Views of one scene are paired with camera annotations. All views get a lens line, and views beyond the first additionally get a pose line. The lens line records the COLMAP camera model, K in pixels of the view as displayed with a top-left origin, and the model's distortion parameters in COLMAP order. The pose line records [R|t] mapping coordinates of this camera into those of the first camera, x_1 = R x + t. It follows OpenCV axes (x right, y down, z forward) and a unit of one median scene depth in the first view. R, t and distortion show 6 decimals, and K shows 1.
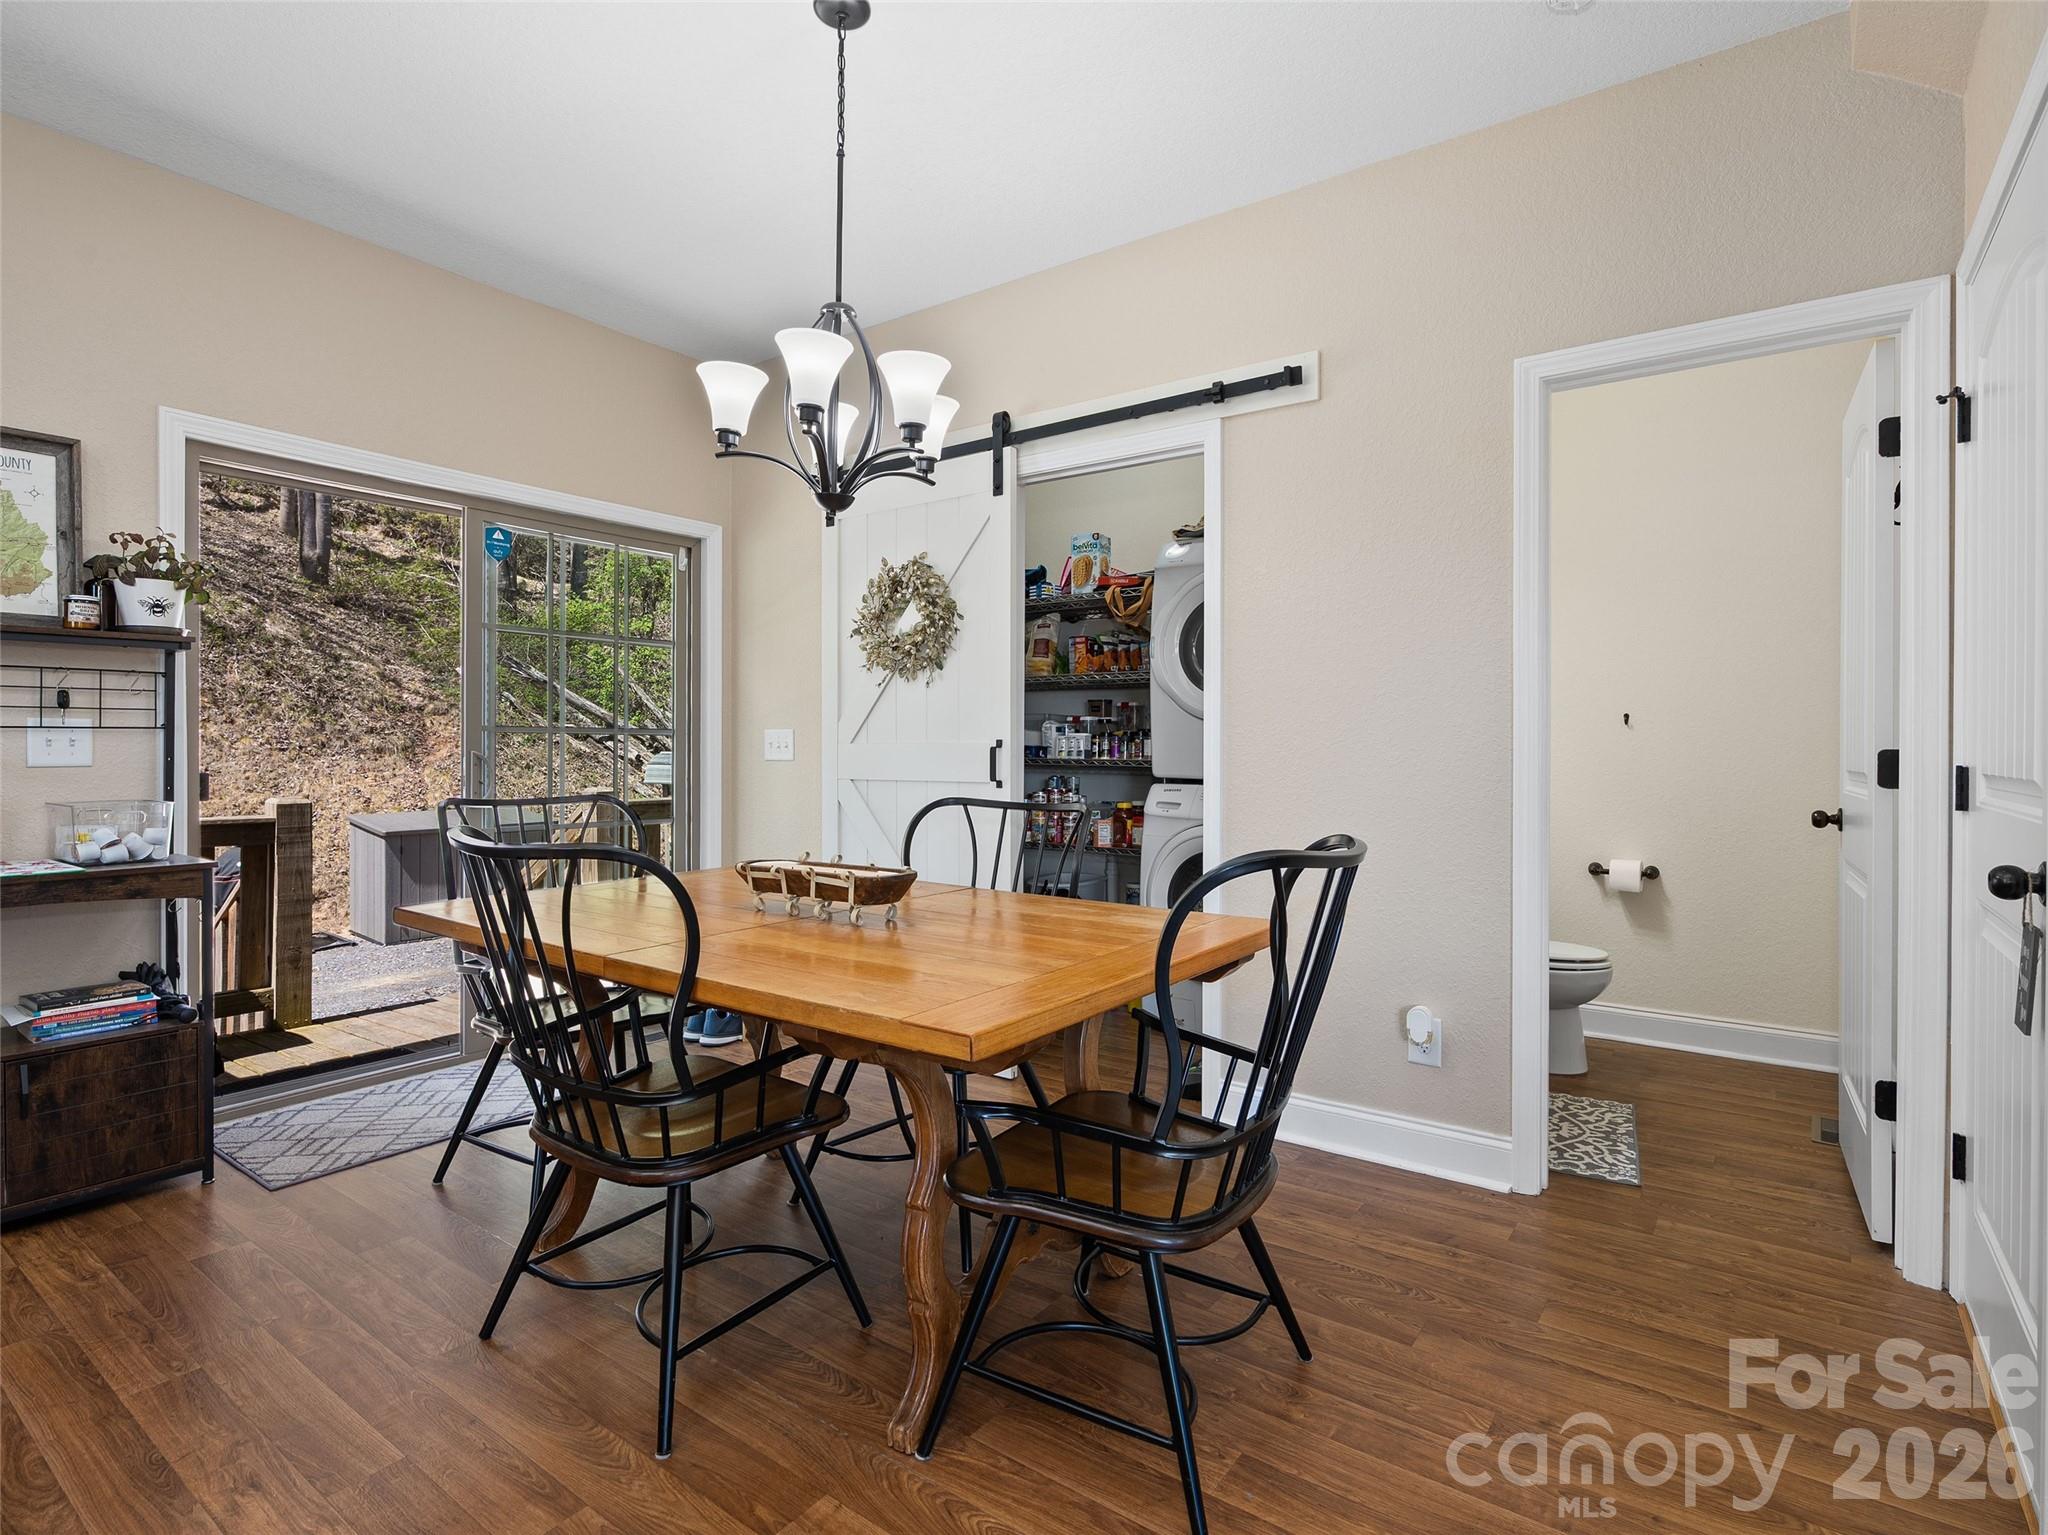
lens RADIAL K [[1040.3, 0, 1021.7], [0, 1040.3, 751.2], [0, 0, 1]] dist [-0.012484, 0.004586]
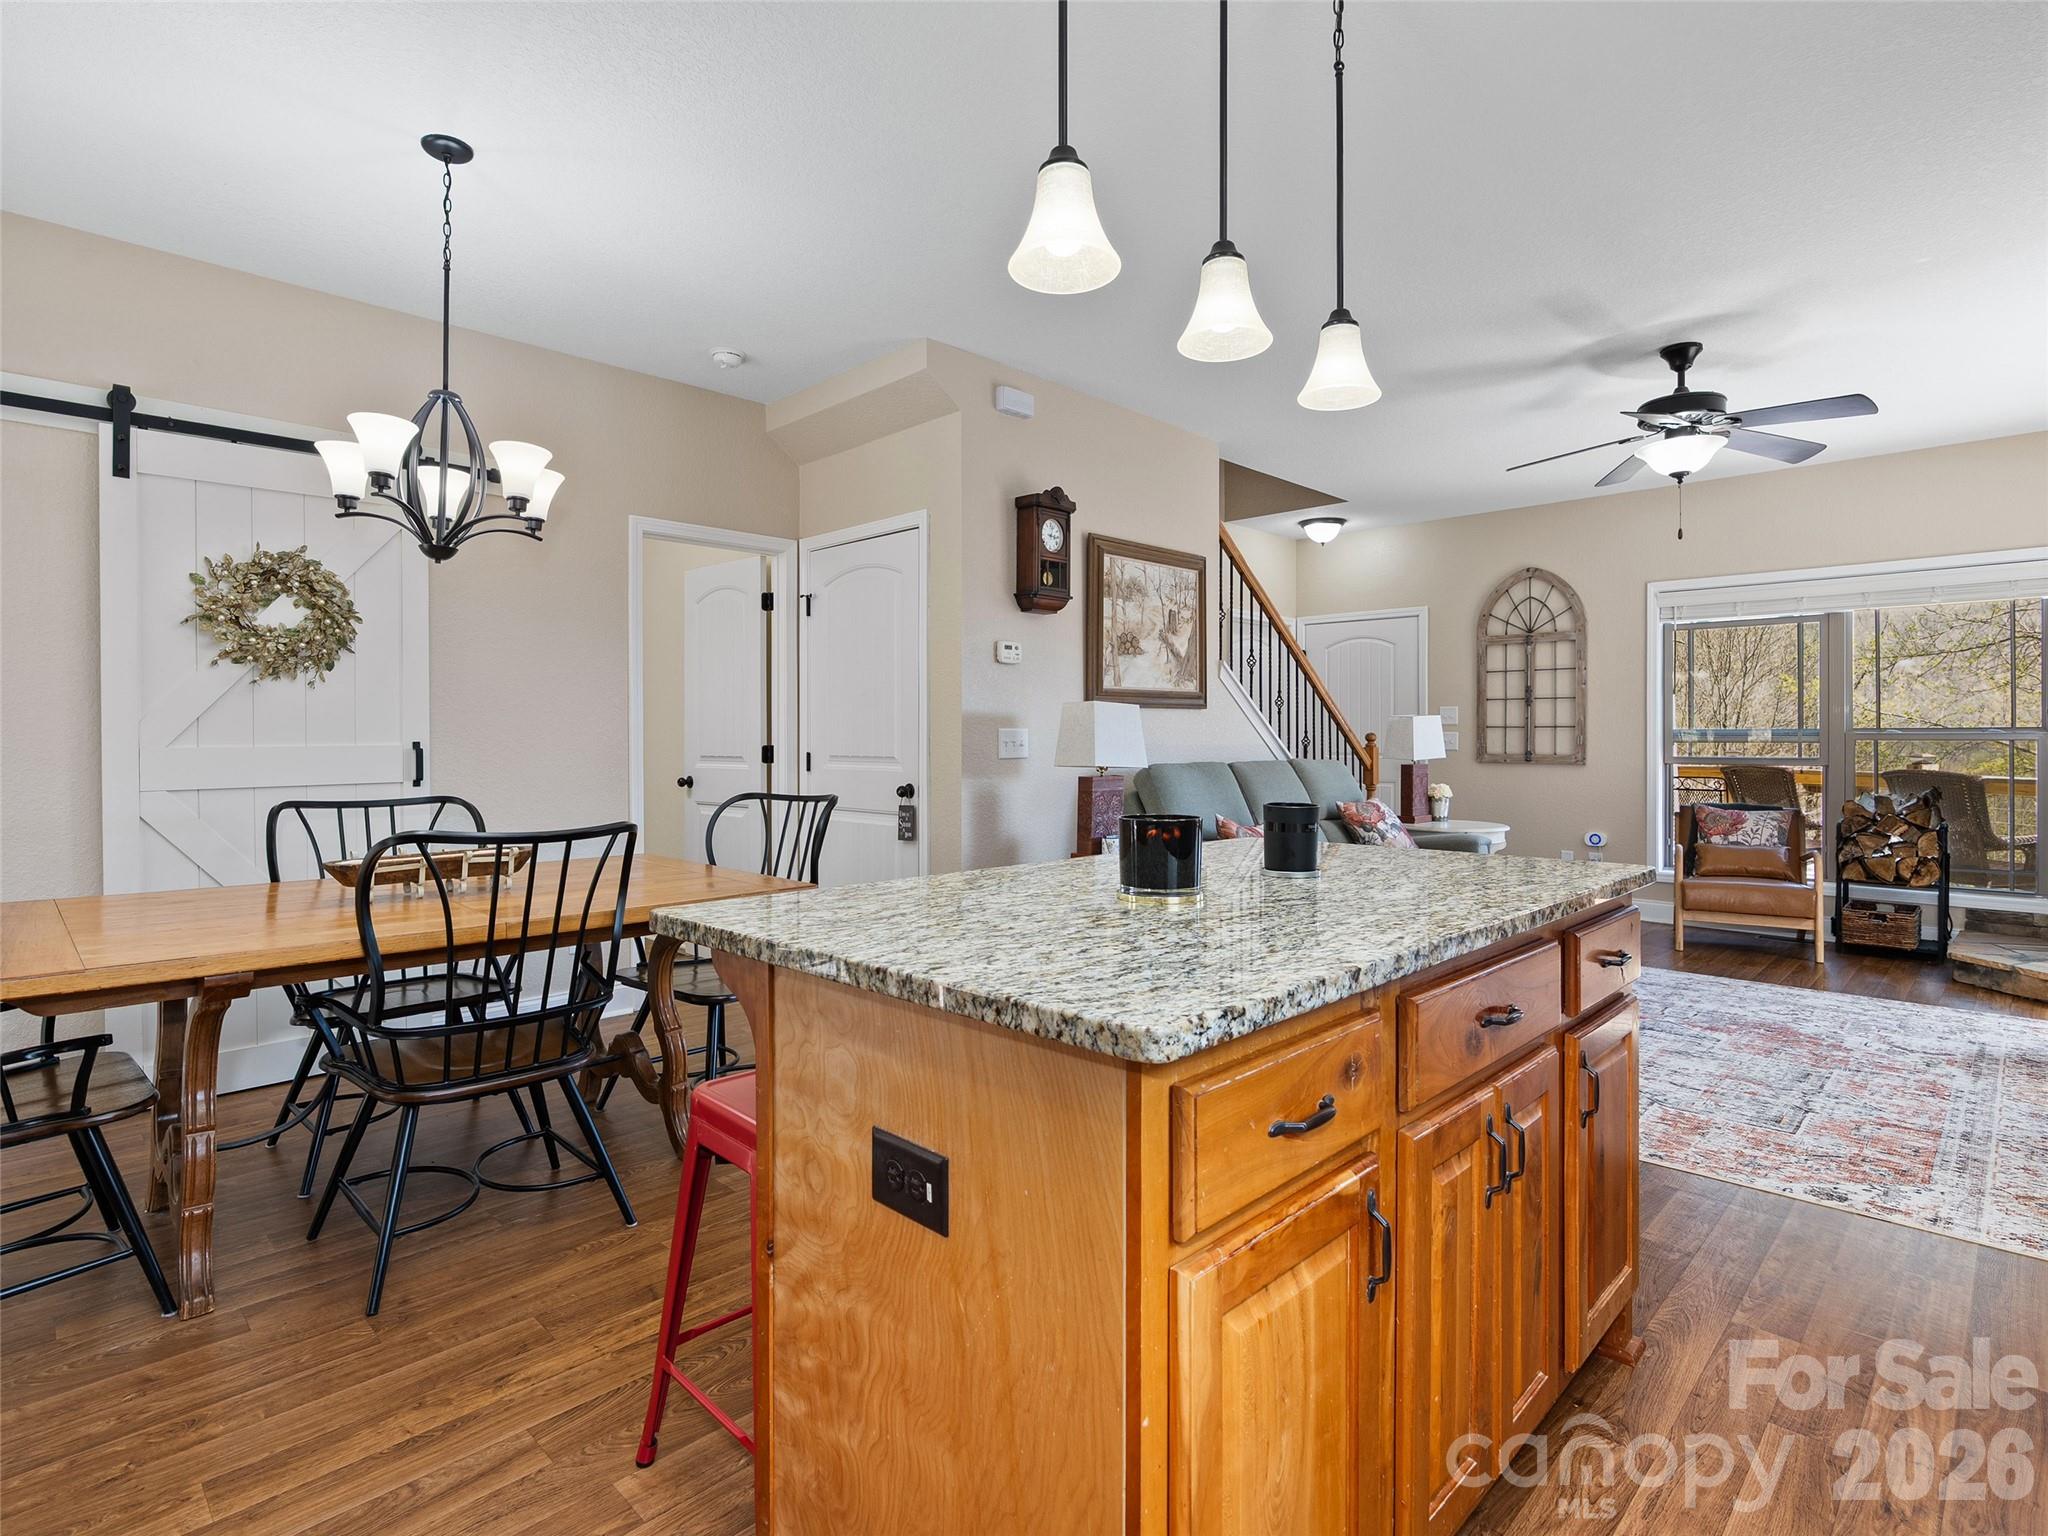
lens RADIAL K [[1040.3, 0, 1018.1], [0, 1040.3, 737.2], [0, 0, 1]] dist [-0.012484, 0.004586]
pose [[0.150182, -0.004217, 0.988649, -1.060046], [0.005296, 0.999980, 0.003461, -0.020870], [-0.988644, 0.004716, 0.150201, 0.129831]]
